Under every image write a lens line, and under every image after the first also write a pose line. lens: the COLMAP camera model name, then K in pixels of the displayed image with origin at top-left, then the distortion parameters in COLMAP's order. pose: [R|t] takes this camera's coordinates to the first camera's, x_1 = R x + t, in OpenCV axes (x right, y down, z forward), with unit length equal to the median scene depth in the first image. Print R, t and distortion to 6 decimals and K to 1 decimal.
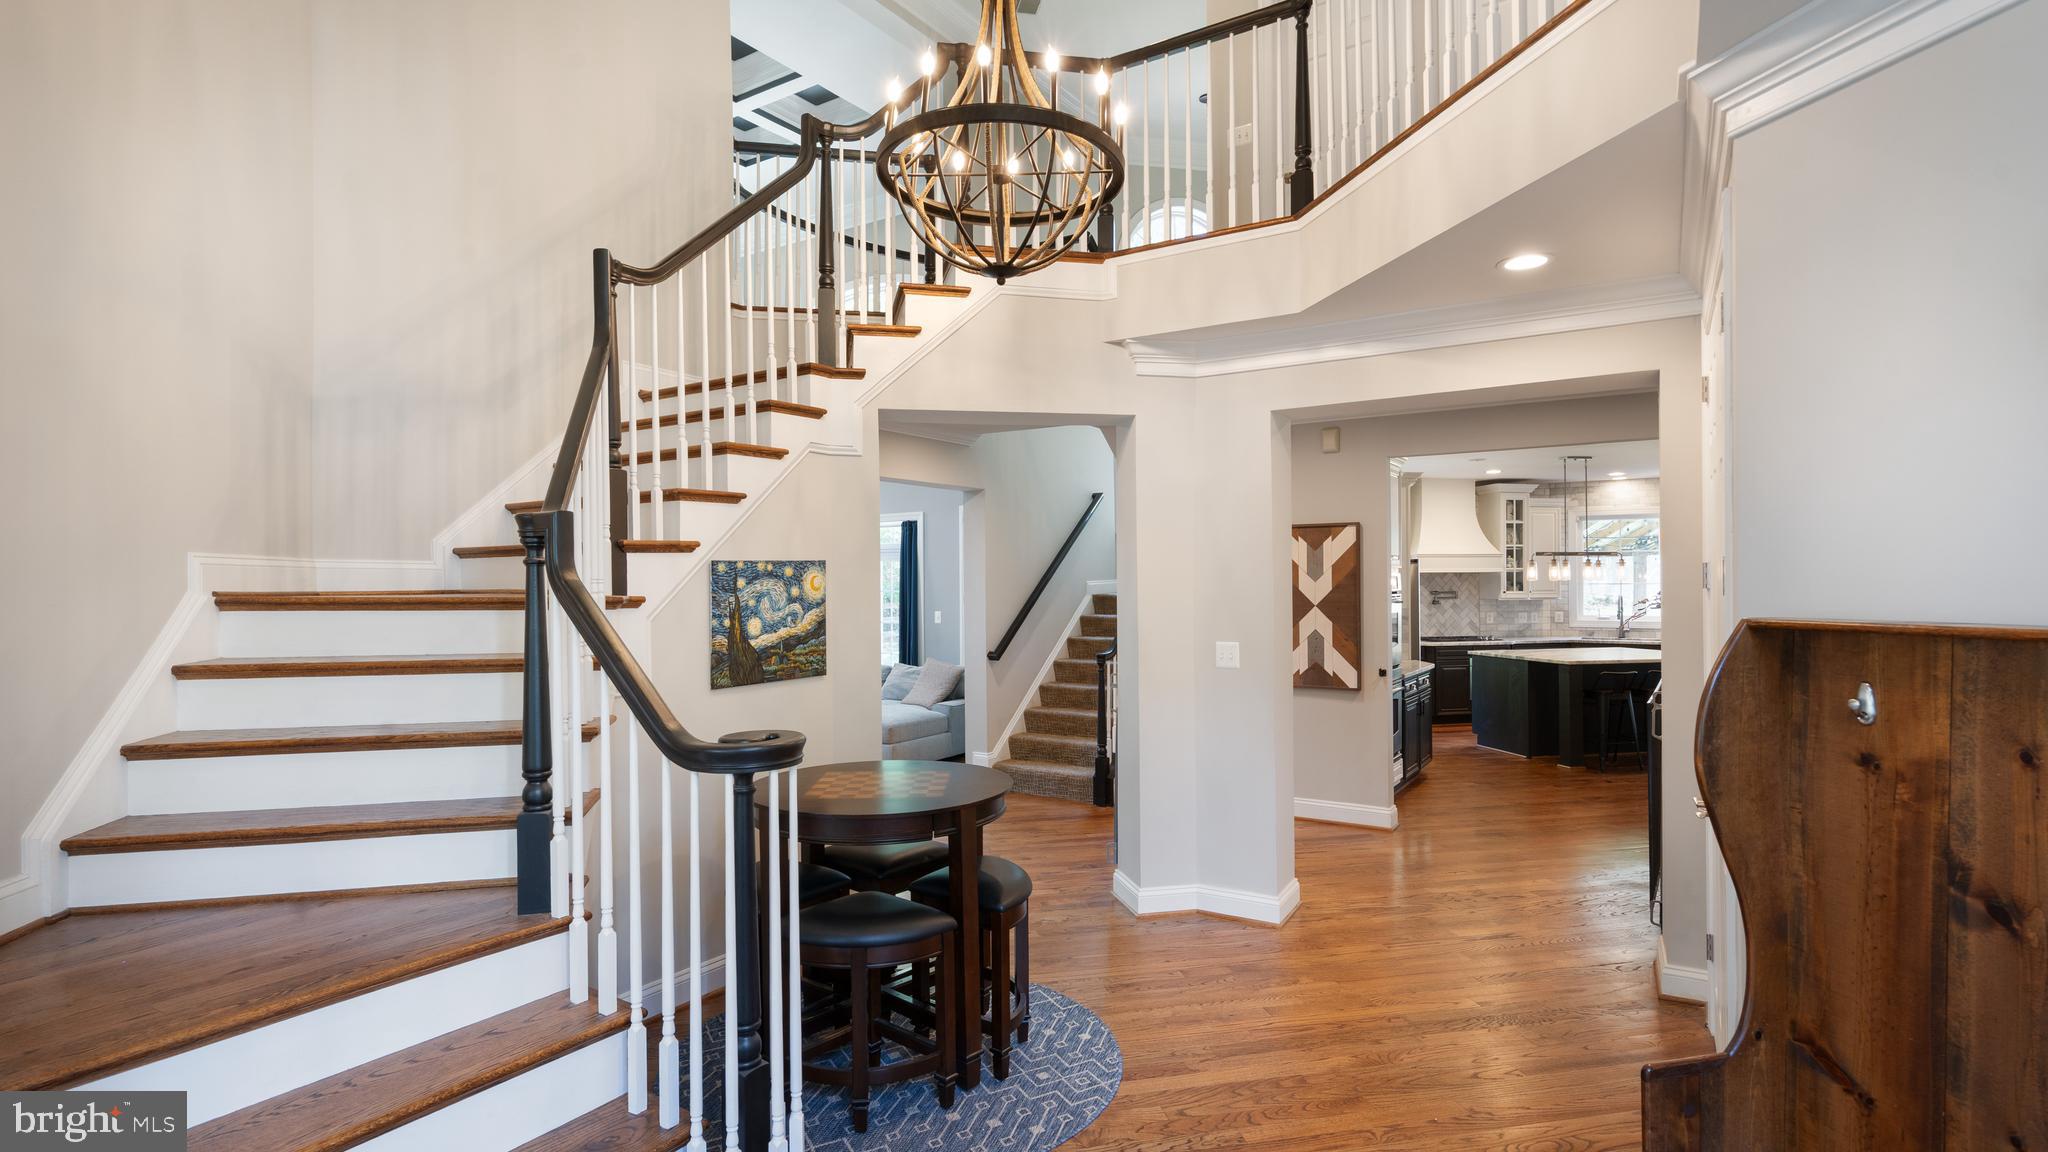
lens RADIAL K [[994.5, 0, 1023.1], [0, 994.5, 584.7], [0, 0, 1]] dist [-0.001411, -0.000212]
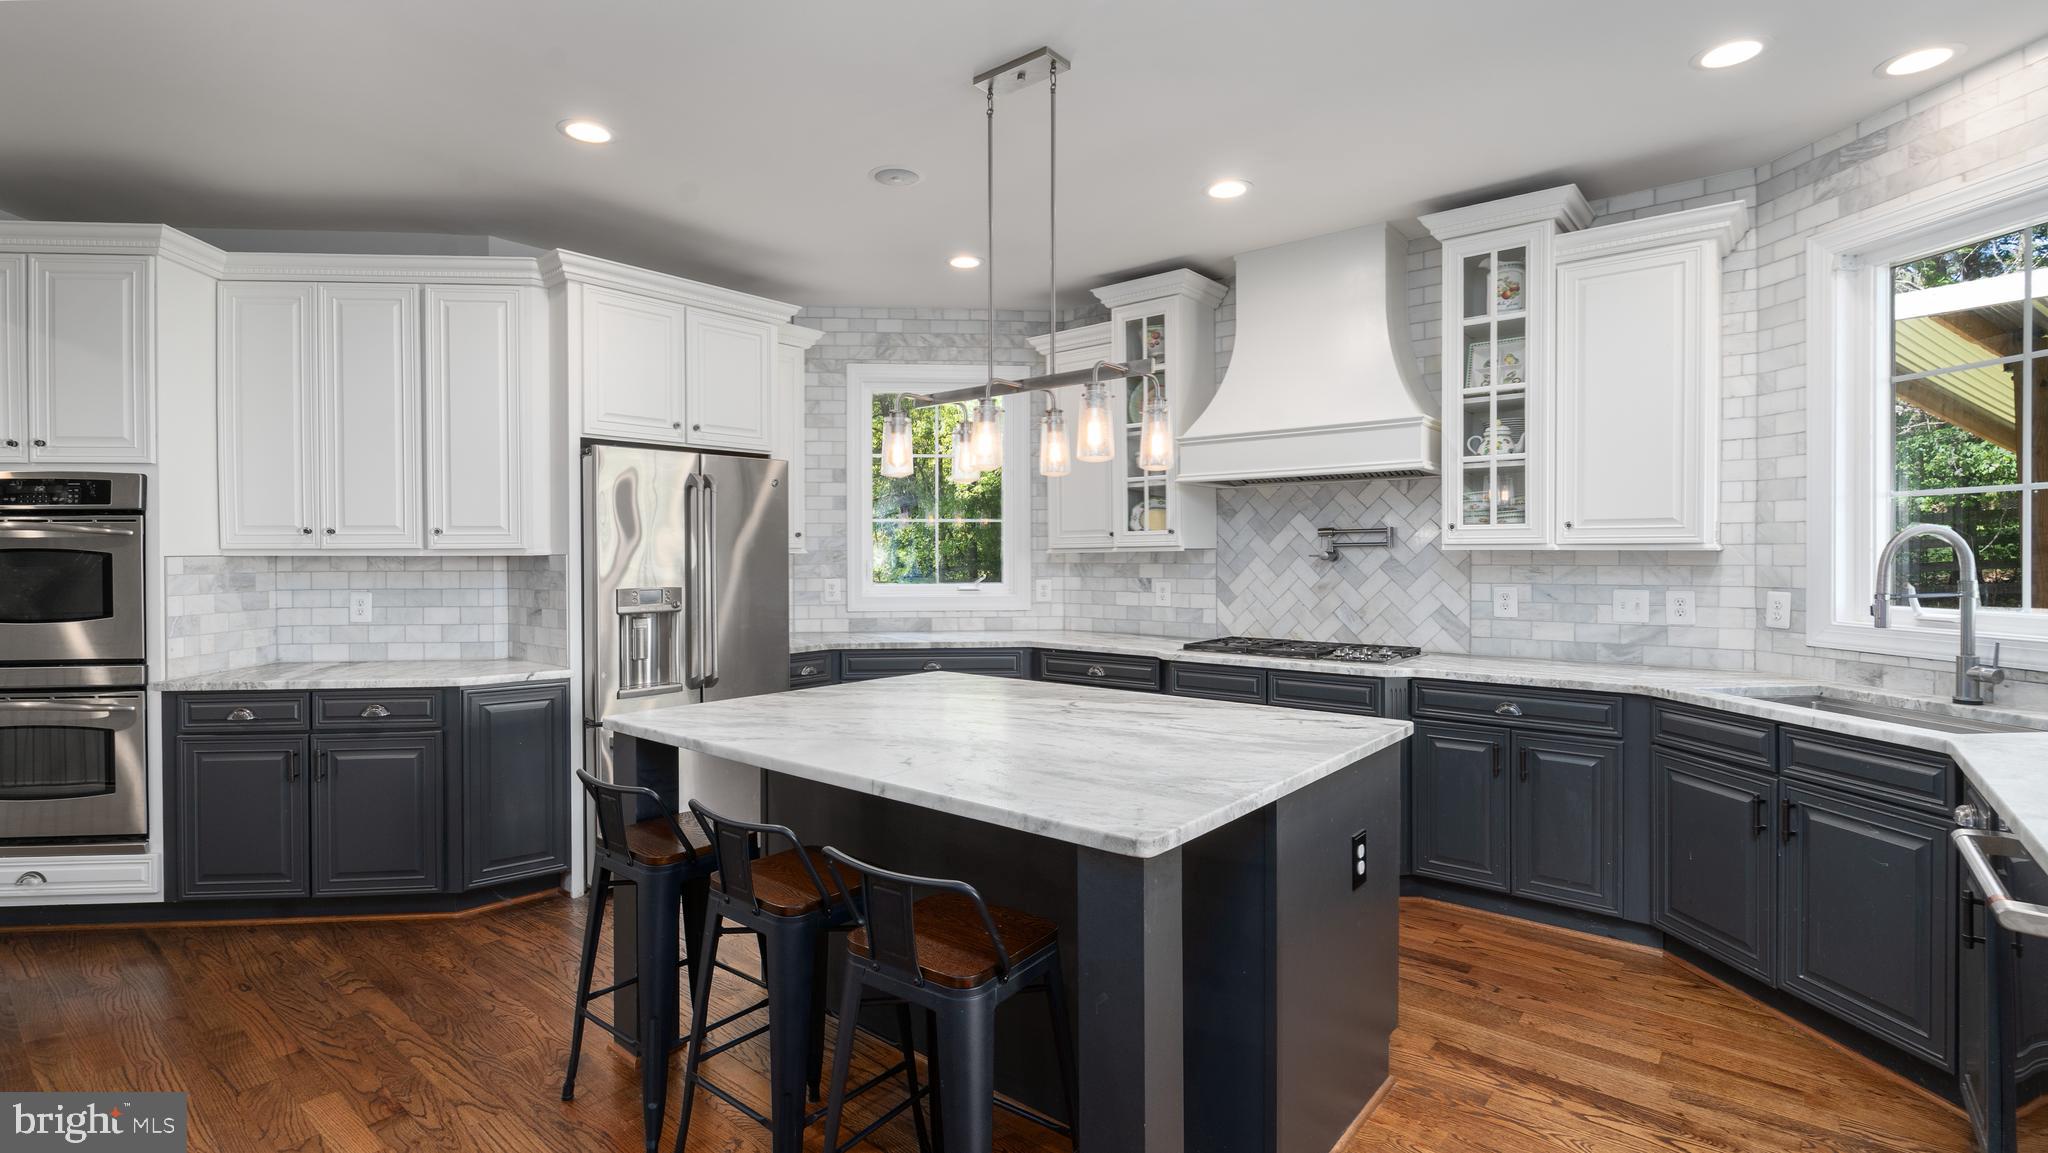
lens RADIAL K [[936.8, 0, 997.3], [0, 936.8, 558.7], [0, 0, 1]] dist [0.001573, 0.000223]
pose [[0.613334, 0.009493, -0.789767, 0.644181], [-0.002514, 0.999946, 0.010067, 0.015750], [0.789820, -0.004189, 0.613325, 0.675122]]
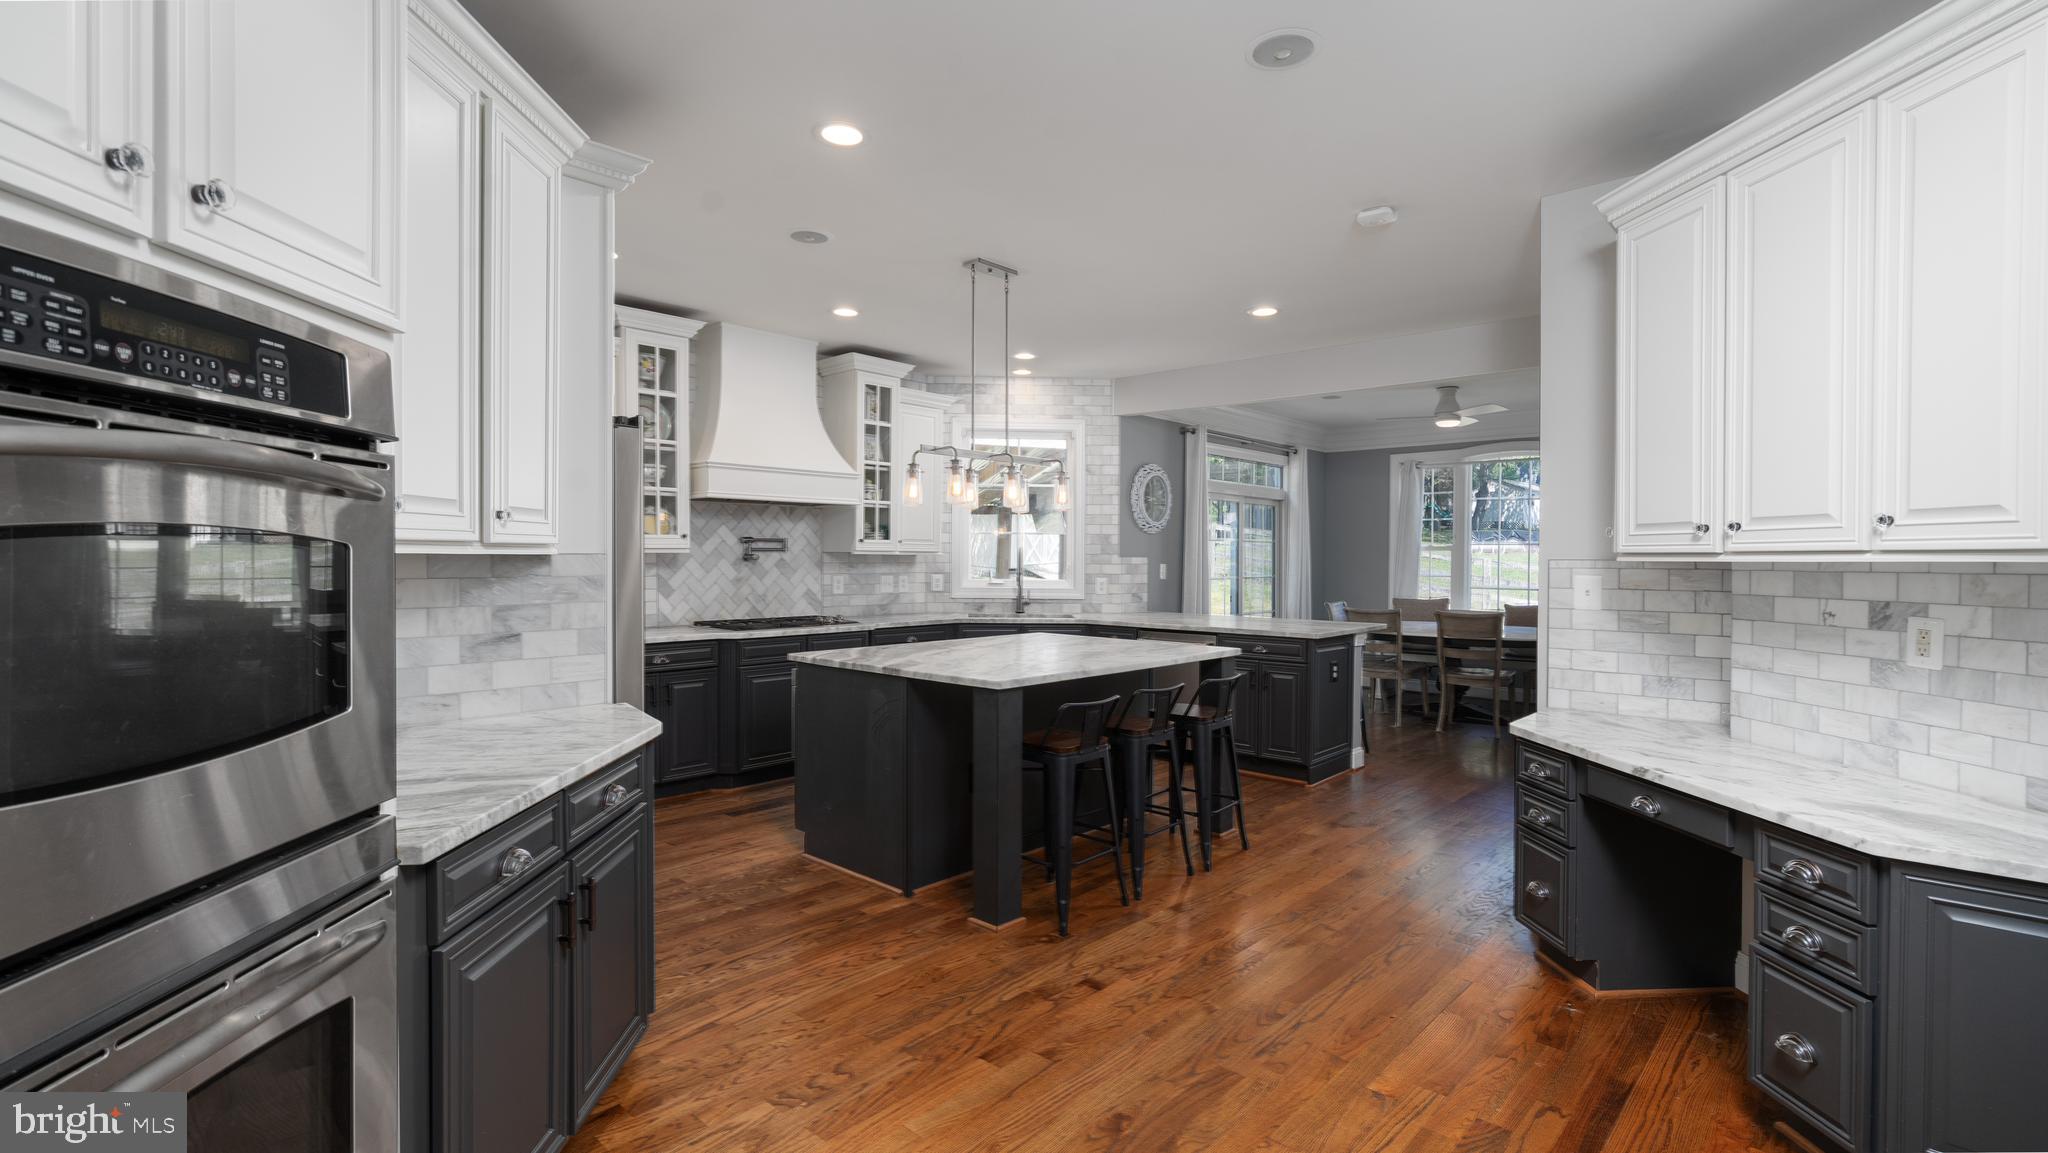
lens RADIAL K [[936.8, 0, 997.3], [0, 936.8, 558.7], [0, 0, 1]] dist [0.001573, 0.000223]
pose [[0.827163, 0.010942, 0.561855, 0.239297], [-0.011252, 0.999932, -0.002909, 0.019022], [-0.561849, -0.003916, 0.827231, 0.495888]]
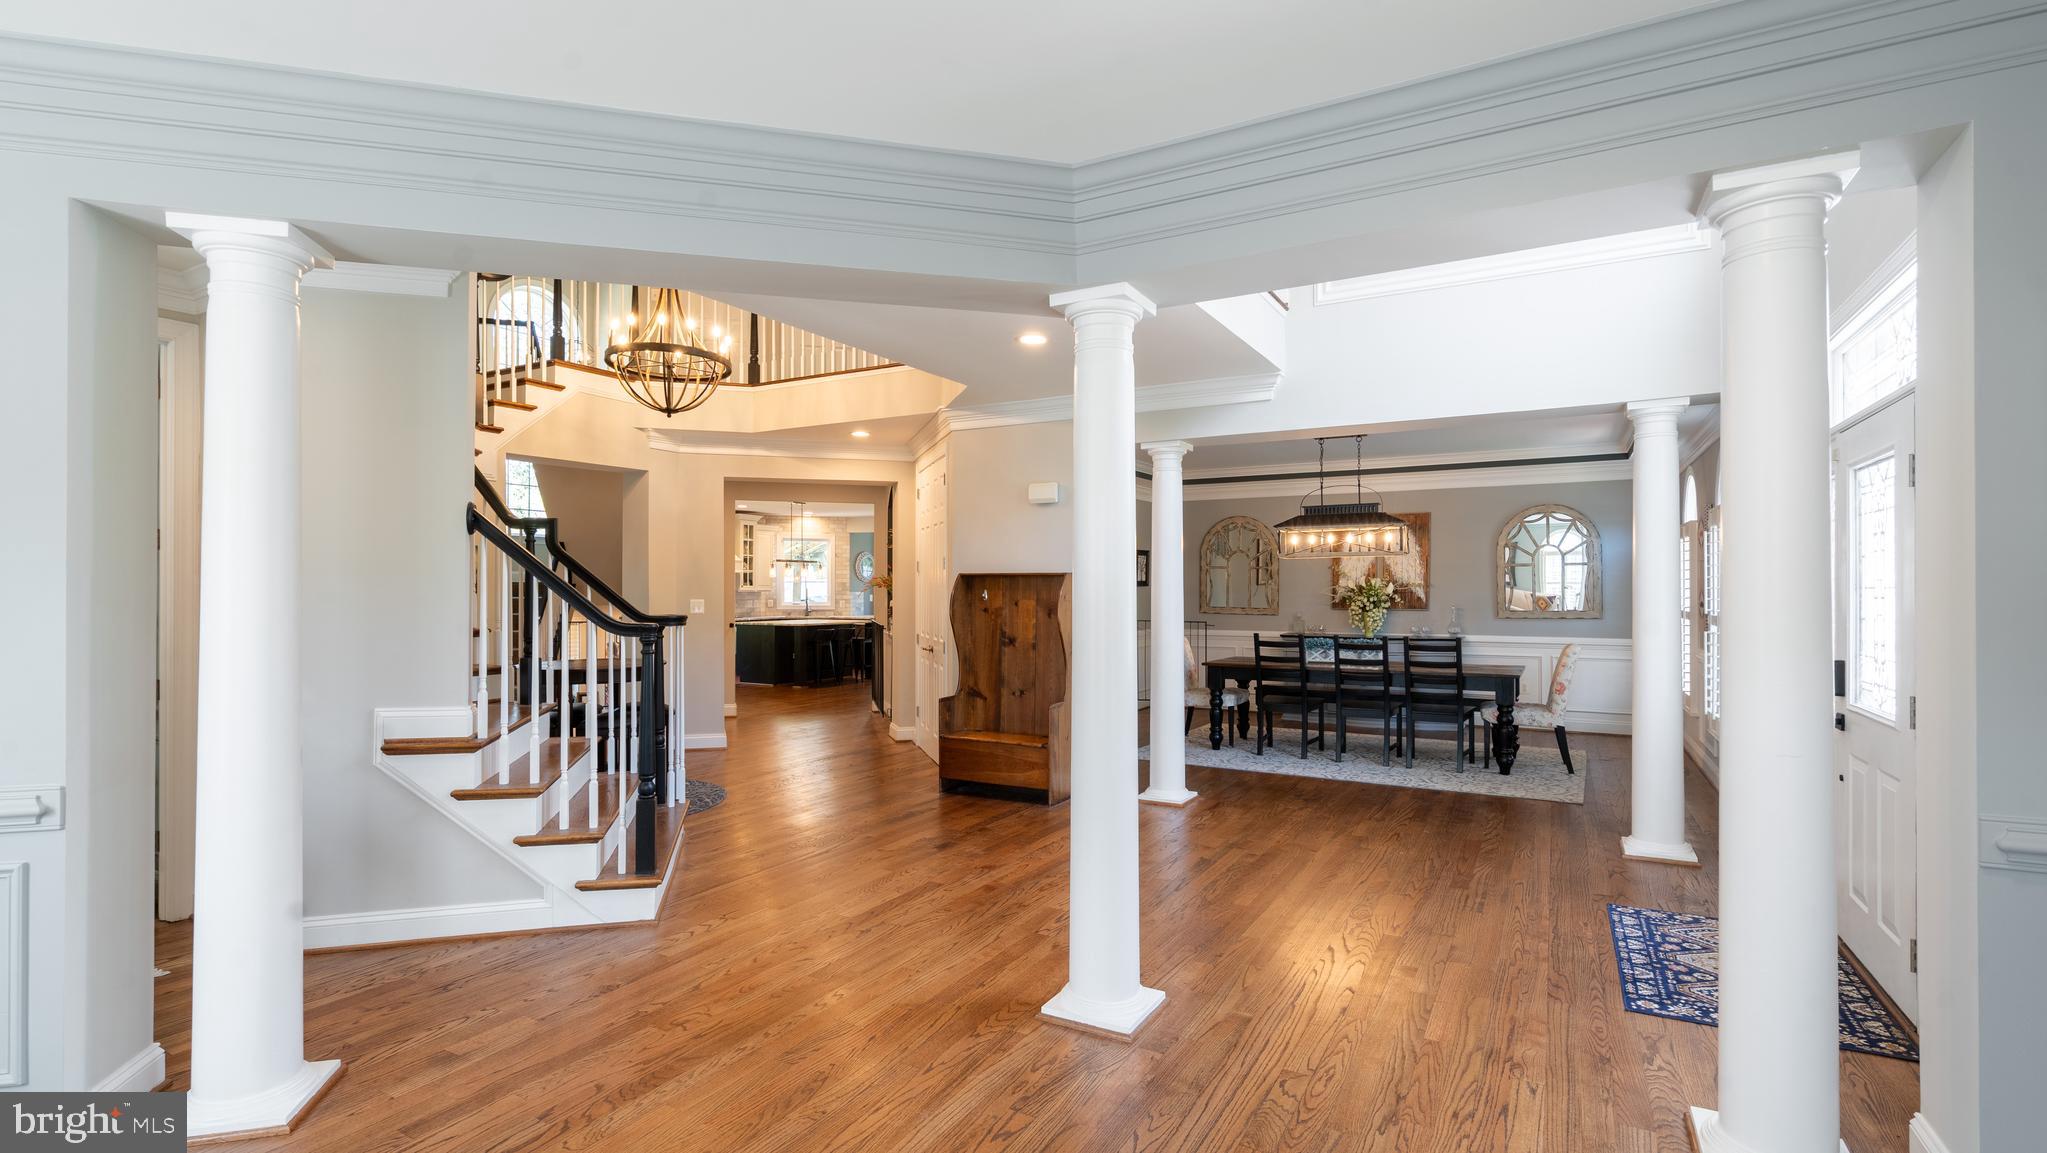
lens RADIAL K [[925.2, 0, 1023.5], [0, 925.2, 576.5], [0, 0, 1]] dist [0.000734, -0.000056]
pose [[0.660994, 0.016821, 0.750203, -0.280447], [-0.003176, 0.999802, -0.019619, 0.019015], [-0.750385, 0.010585, 0.660917, -0.237720]]
